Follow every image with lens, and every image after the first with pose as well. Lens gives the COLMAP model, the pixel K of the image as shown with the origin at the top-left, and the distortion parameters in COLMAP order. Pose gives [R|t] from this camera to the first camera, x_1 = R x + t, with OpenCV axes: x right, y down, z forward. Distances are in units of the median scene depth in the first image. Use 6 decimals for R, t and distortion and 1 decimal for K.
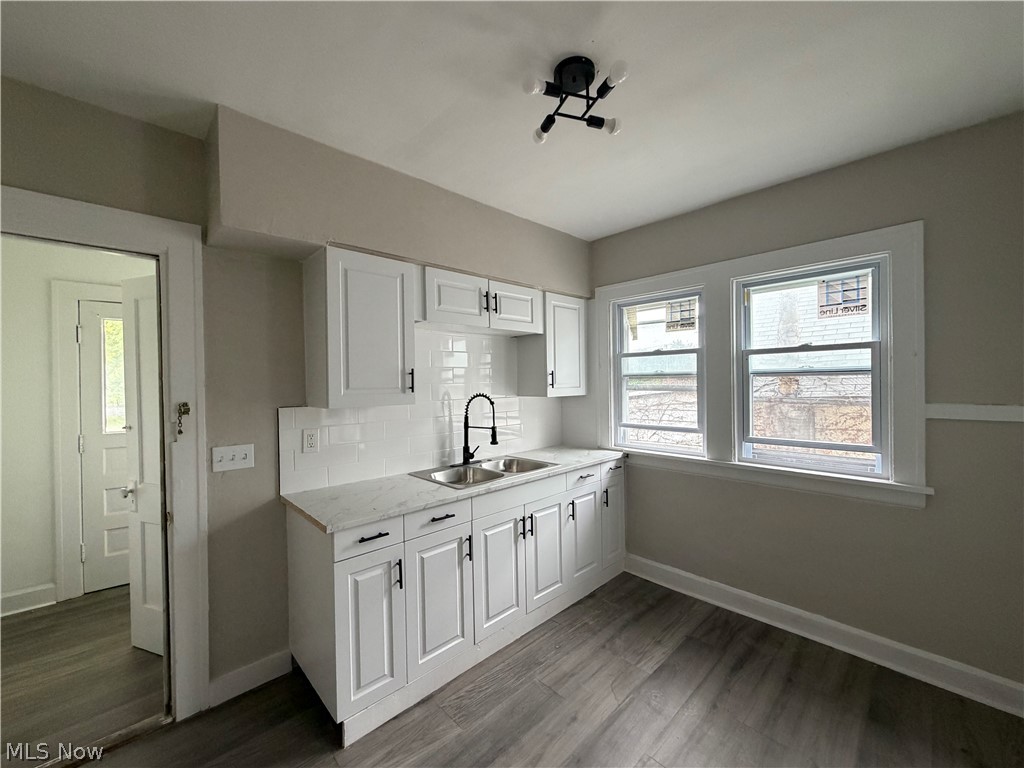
lens RADIAL K [[403.0, 0, 504.4], [0, 403.0, 389.4], [0, 0, 1]] dist [-0.000264, -0.000082]
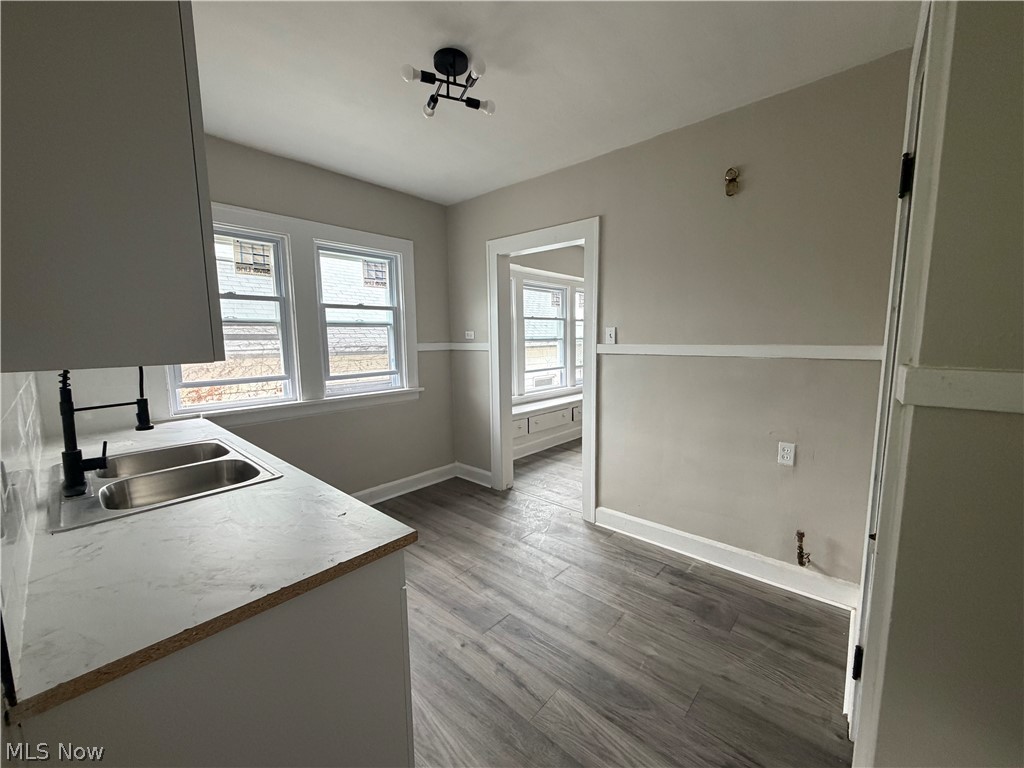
lens RADIAL K [[406.4, 0, 509.6], [0, 406.4, 386.8], [0, 0, 1]] dist [0.000673, 0.000123]
pose [[-0.082372, -0.122389, 0.989058, -0.734663], [0.015807, 0.992145, 0.124087, 0.006309], [-0.996476, 0.025855, -0.079790, 0.606782]]
